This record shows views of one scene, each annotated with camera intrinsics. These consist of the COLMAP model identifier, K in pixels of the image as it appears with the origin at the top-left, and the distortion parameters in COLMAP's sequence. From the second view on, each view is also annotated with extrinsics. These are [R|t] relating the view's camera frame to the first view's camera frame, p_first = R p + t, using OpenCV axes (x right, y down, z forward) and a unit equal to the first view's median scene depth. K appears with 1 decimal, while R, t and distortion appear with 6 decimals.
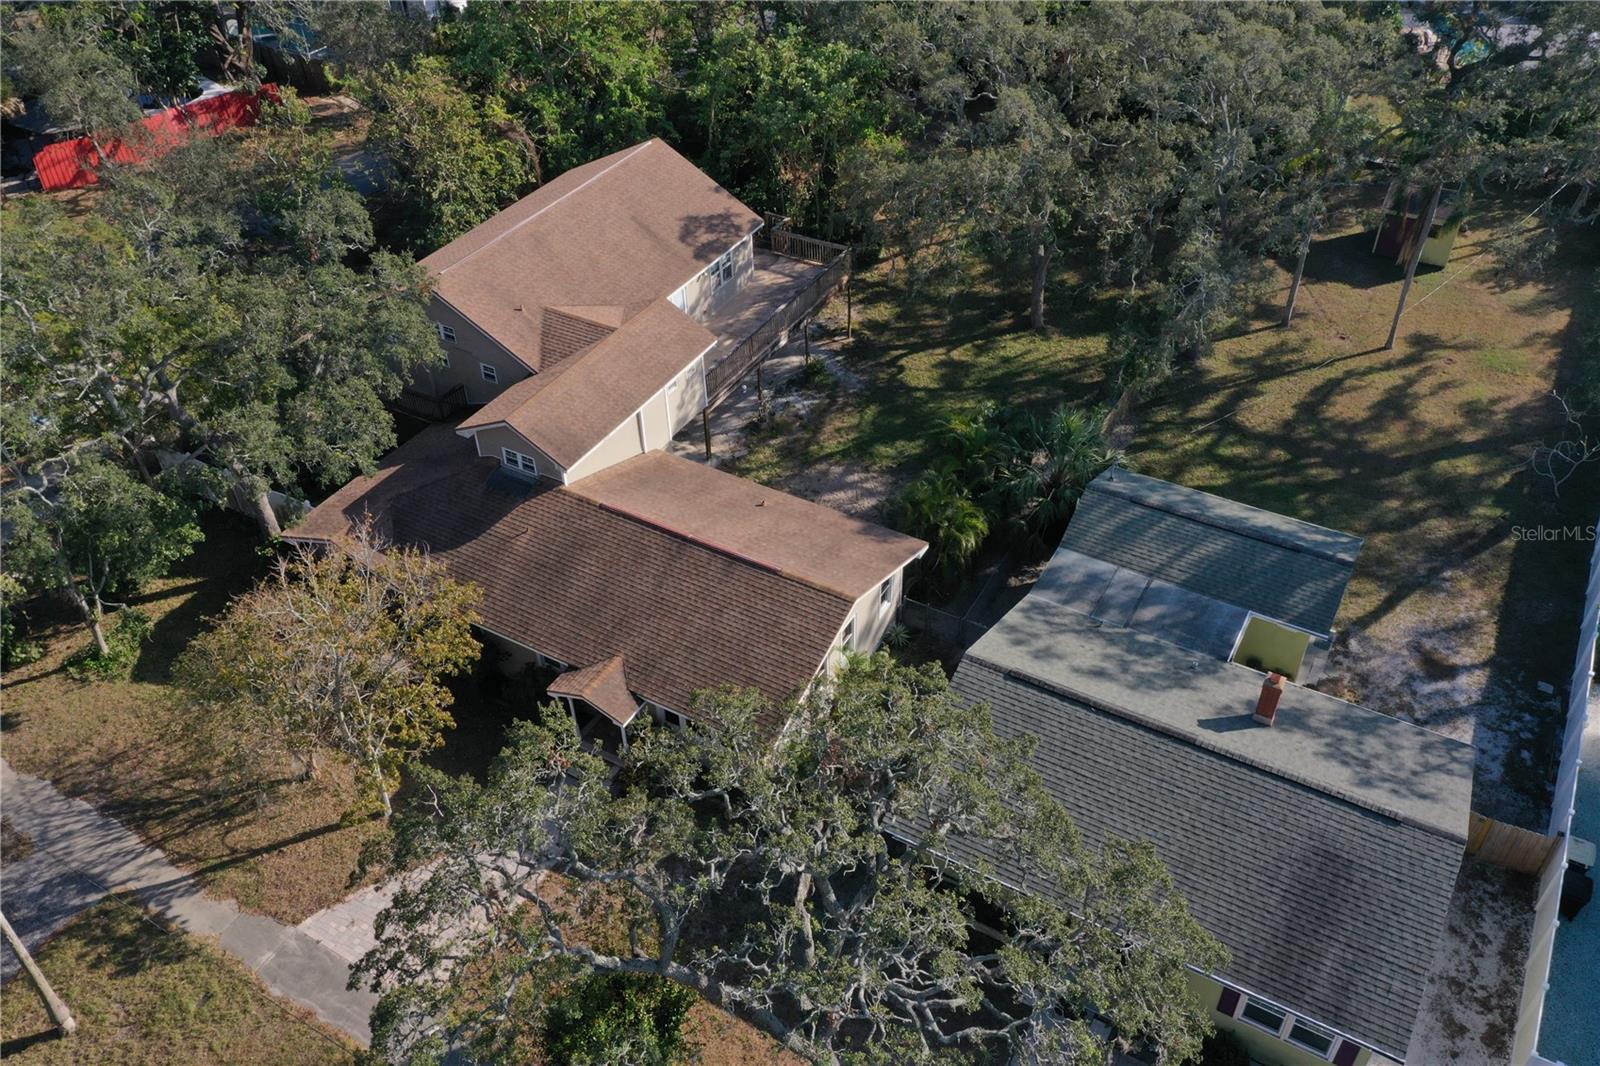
lens RADIAL K [[1289.5, 0, 803.4], [0, 1289.5, 536.5], [0, 0, 1]] dist [0.021938, -0.000366]
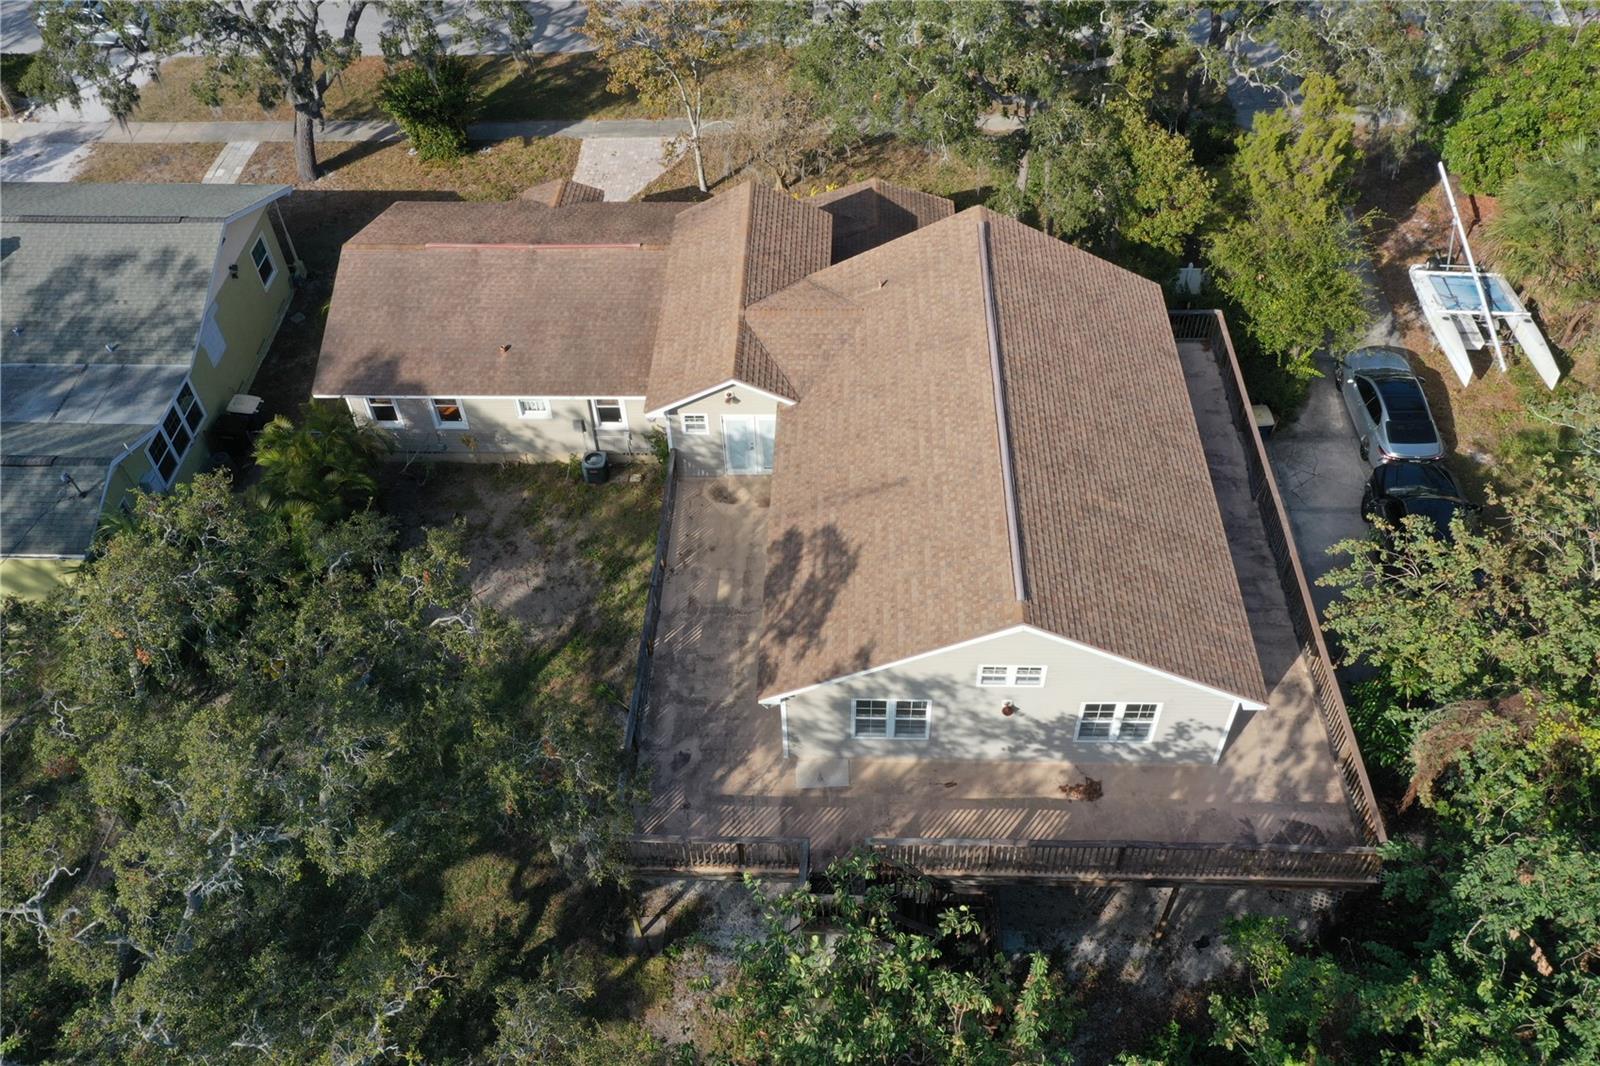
lens RADIAL K [[1289.5, 0, 803.4], [0, 1289.5, 536.5], [0, 0, 1]] dist [0.021938, -0.000366]
pose [[-0.884548, 0.361412, -0.294884, 0.081450], [-0.273789, 0.109546, 0.955531, -0.758479], [0.377644, 0.925949, 0.002051, 0.992710]]
